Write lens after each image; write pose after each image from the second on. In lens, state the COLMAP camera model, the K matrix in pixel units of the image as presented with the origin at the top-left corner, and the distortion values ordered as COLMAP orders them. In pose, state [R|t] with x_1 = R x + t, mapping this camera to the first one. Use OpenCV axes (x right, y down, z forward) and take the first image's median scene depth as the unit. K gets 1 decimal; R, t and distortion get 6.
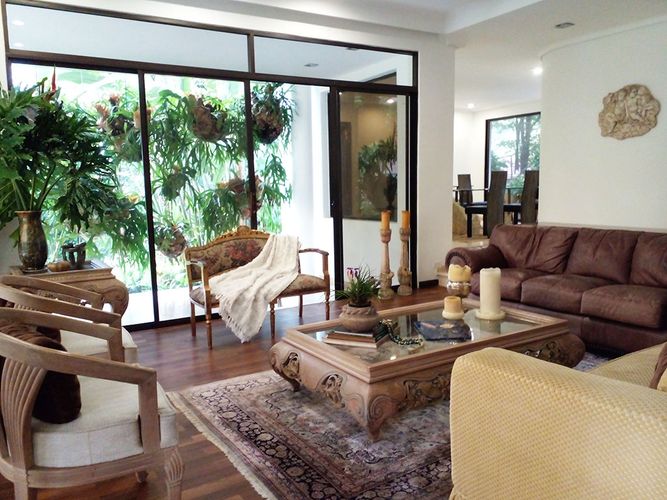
lens RADIAL K [[541.0, 0, 341.9], [0, 541.0, 249.4], [0, 0, 1]] dist [0.119306, -0.201004]
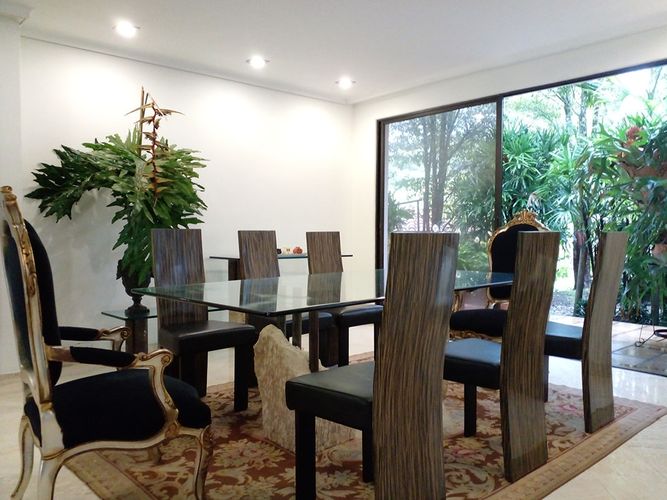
lens RADIAL K [[541.0, 0, 341.9], [0, 541.0, 249.4], [0, 0, 1]] dist [0.119306, -0.201004]
pose [[0.983206, 0.014847, 0.181894, 0.146812], [0.002100, 0.995699, -0.092623, -0.078575], [-0.182487, 0.091450, 0.978946, 0.546936]]
